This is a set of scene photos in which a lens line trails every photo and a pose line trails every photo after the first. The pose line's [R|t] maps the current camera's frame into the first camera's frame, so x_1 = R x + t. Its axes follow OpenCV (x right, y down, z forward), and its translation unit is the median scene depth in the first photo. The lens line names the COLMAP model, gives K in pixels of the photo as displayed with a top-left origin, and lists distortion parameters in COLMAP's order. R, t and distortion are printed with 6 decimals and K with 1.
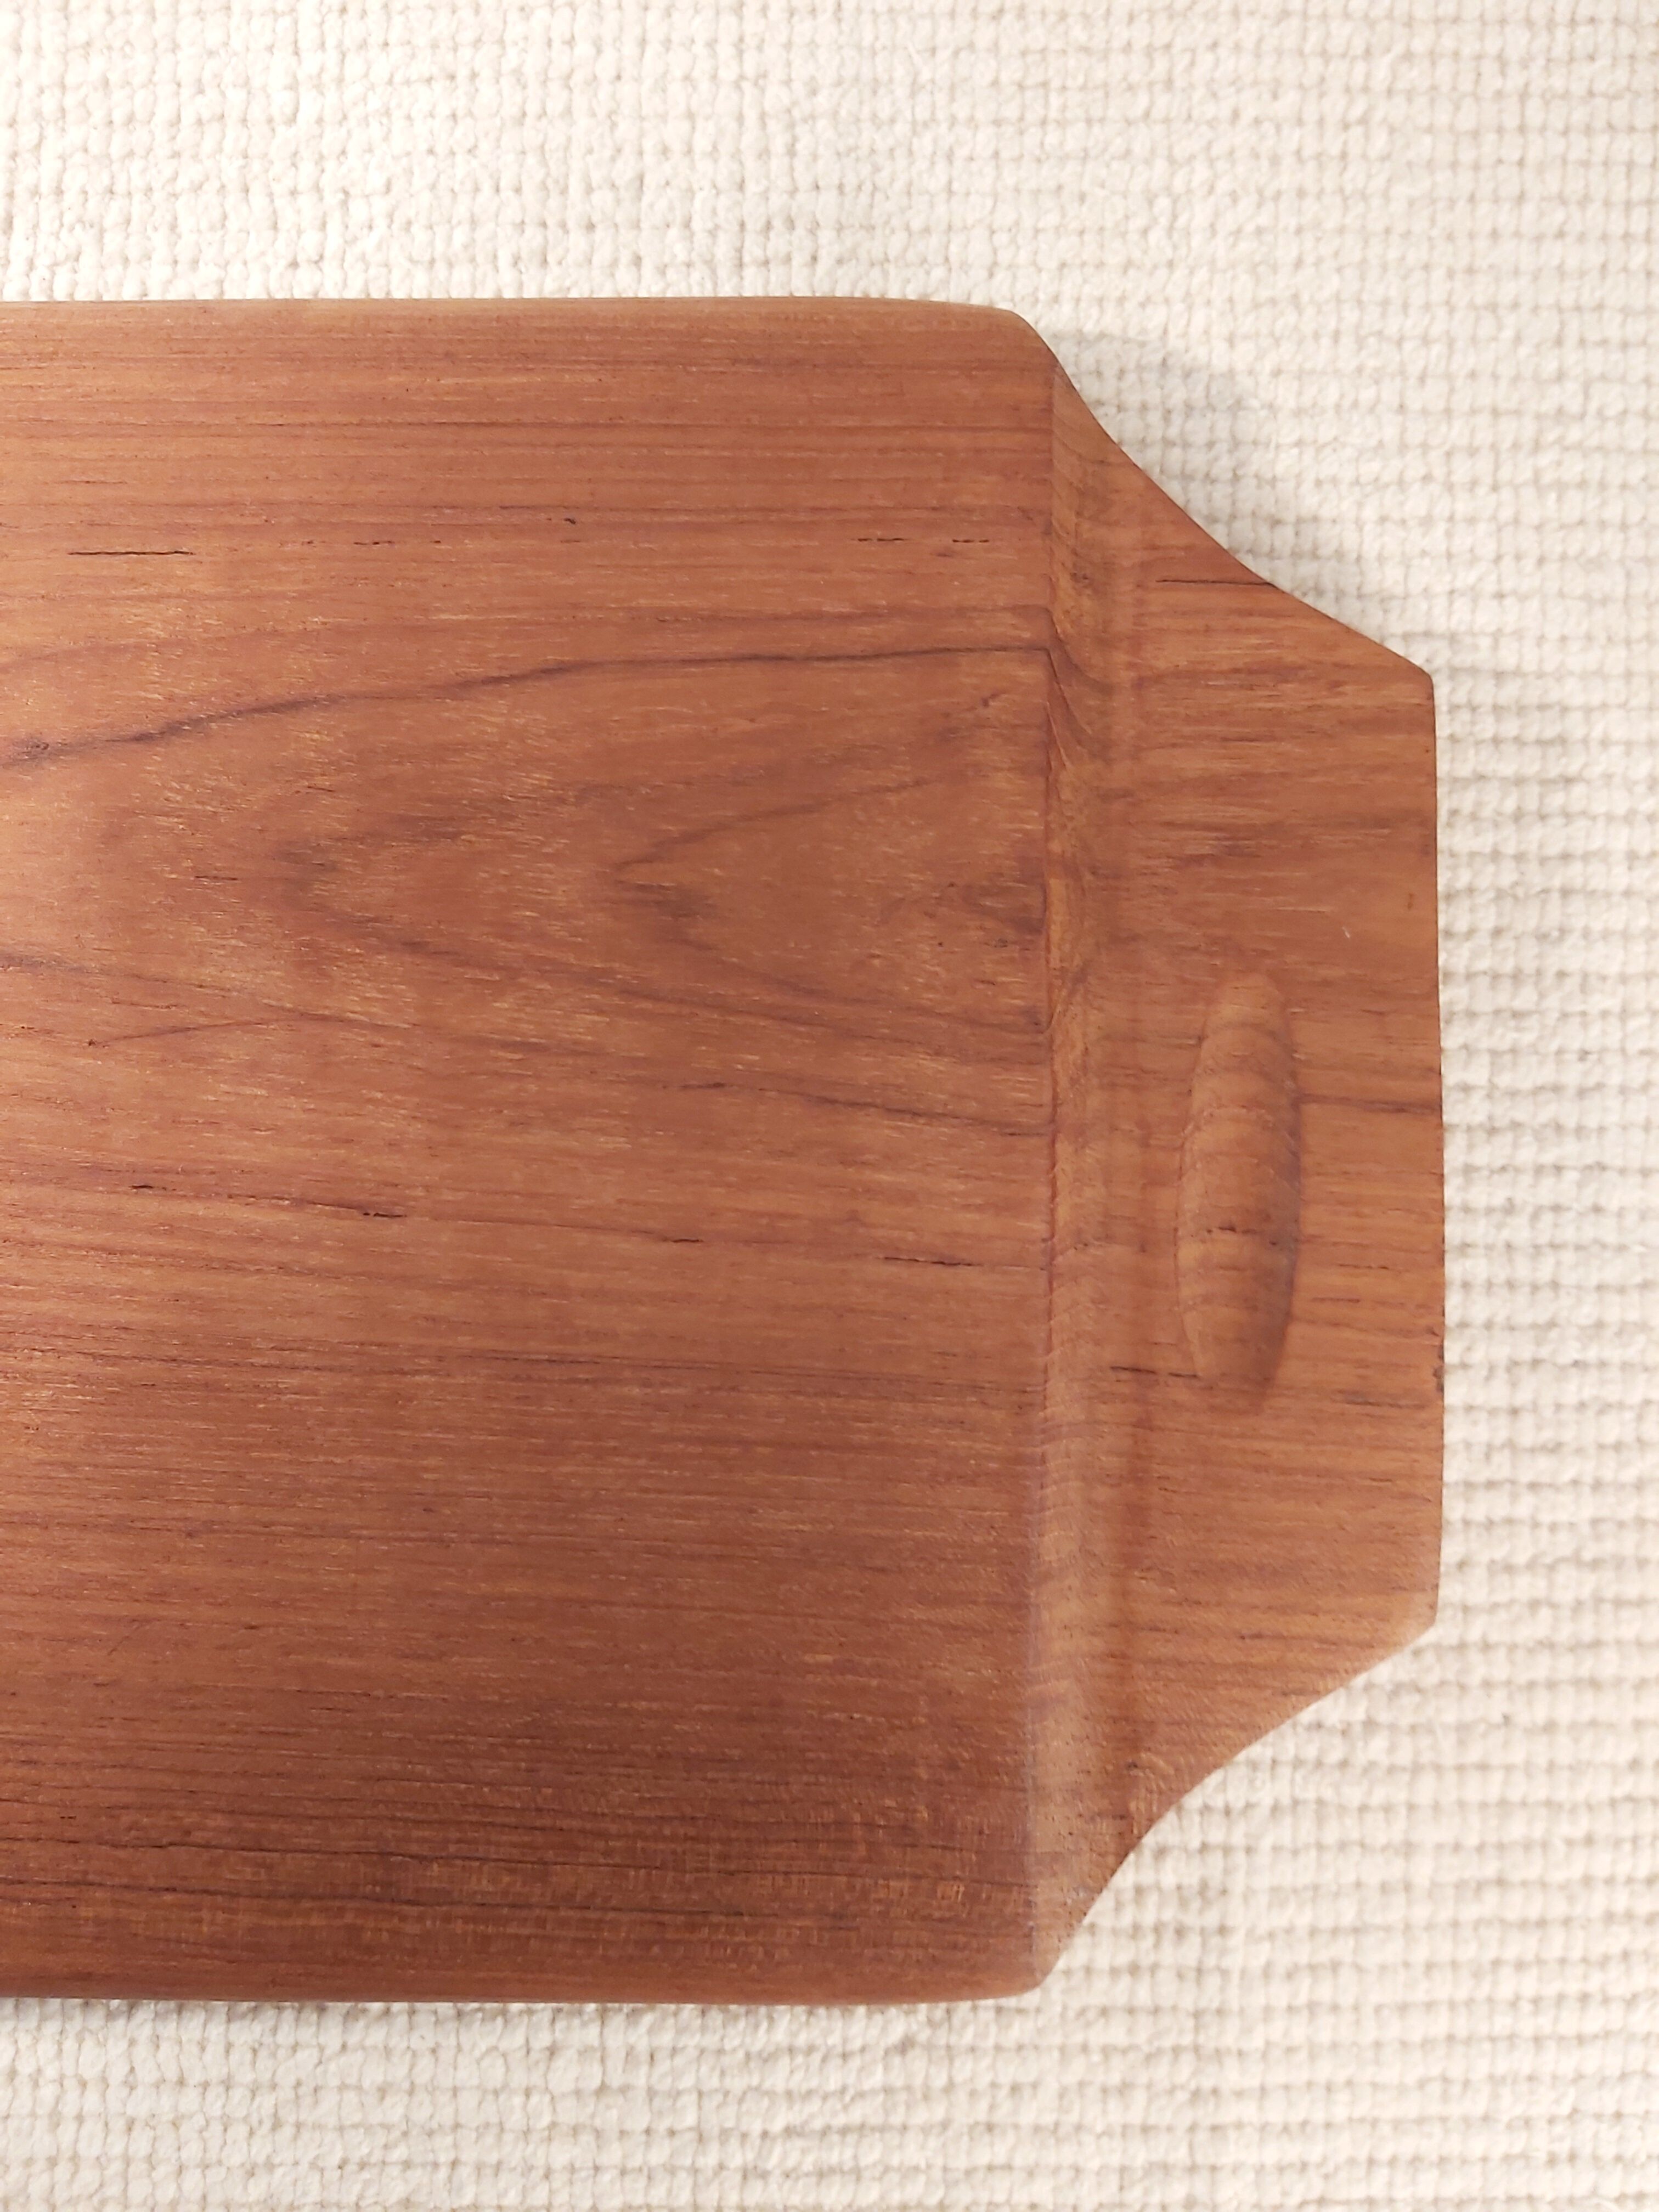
lens RADIAL K [[1508.7, 0, 822.3], [0, 1508.7, 1102.4], [0, 0, 1]] dist [0.024534, -0.053863]
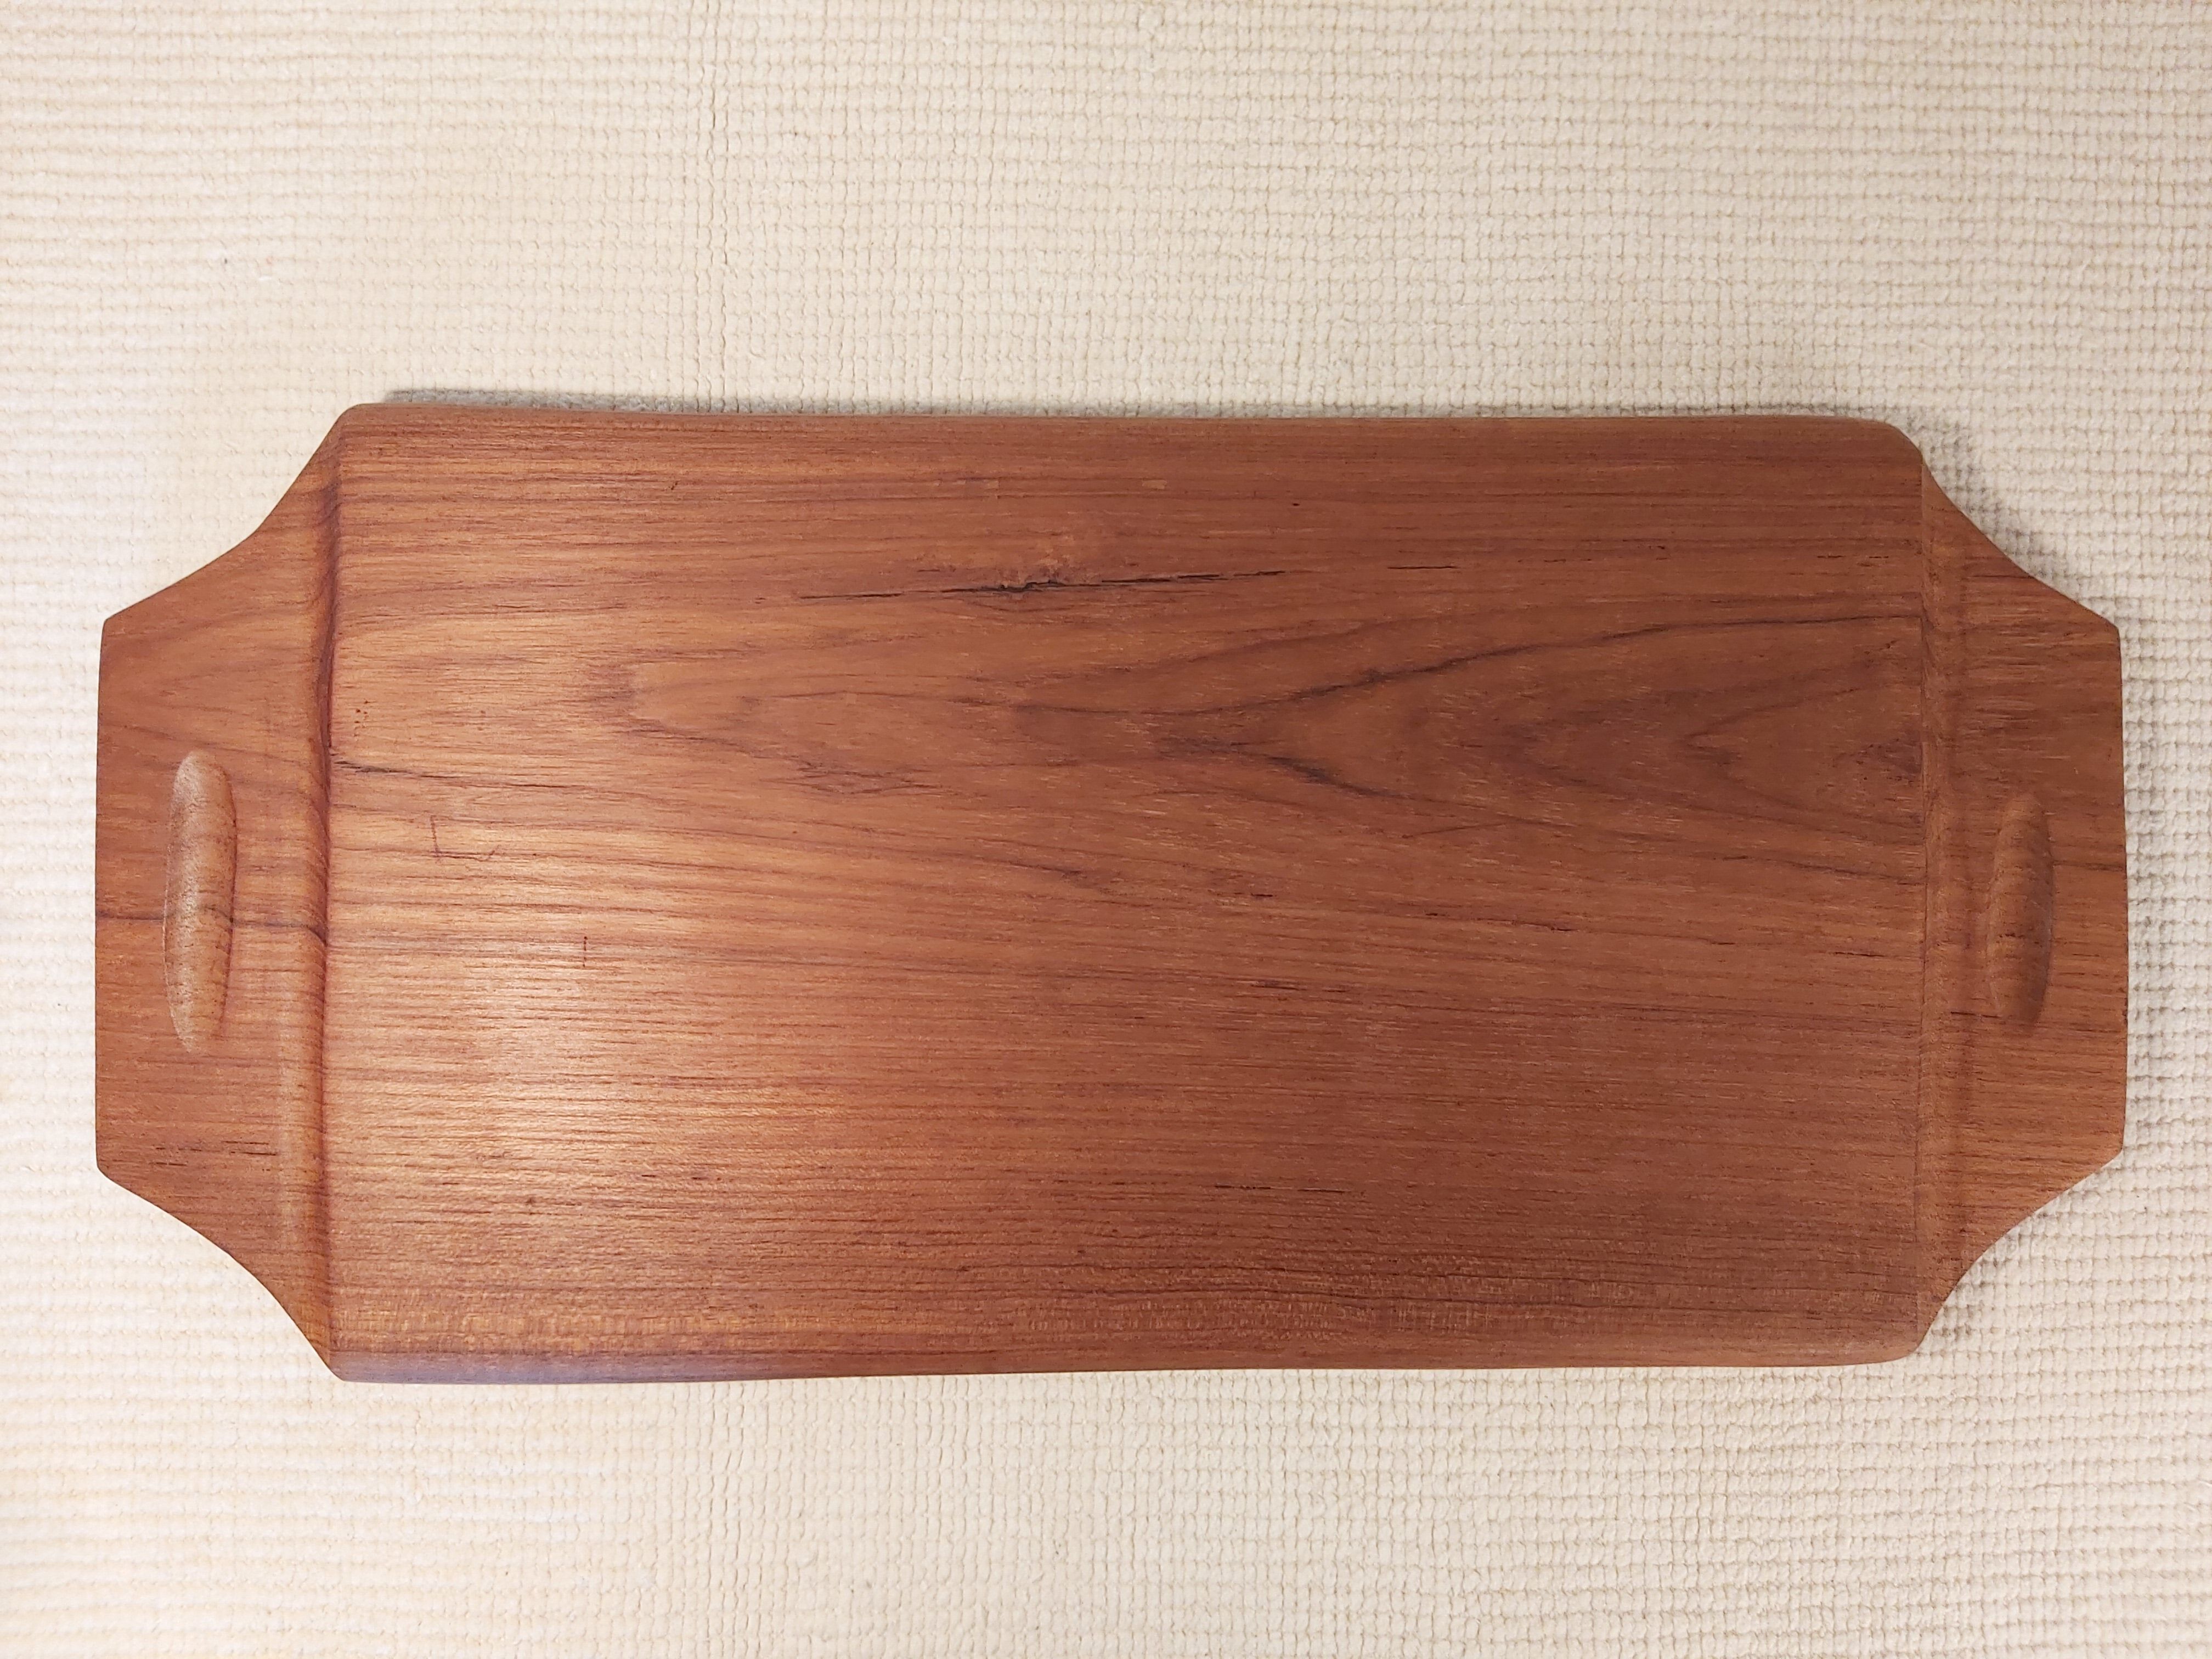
lens RADIAL K [[1508.7, 0, 1100.9], [0, 1508.7, 836.0], [0, 0, 1]] dist [0.024534, -0.053863]
pose [[0.999864, -0.004459, 0.015864, -0.847637], [0.004388, 0.999980, 0.004518, -0.047402], [-0.015884, -0.004448, 0.999864, -0.788419]]
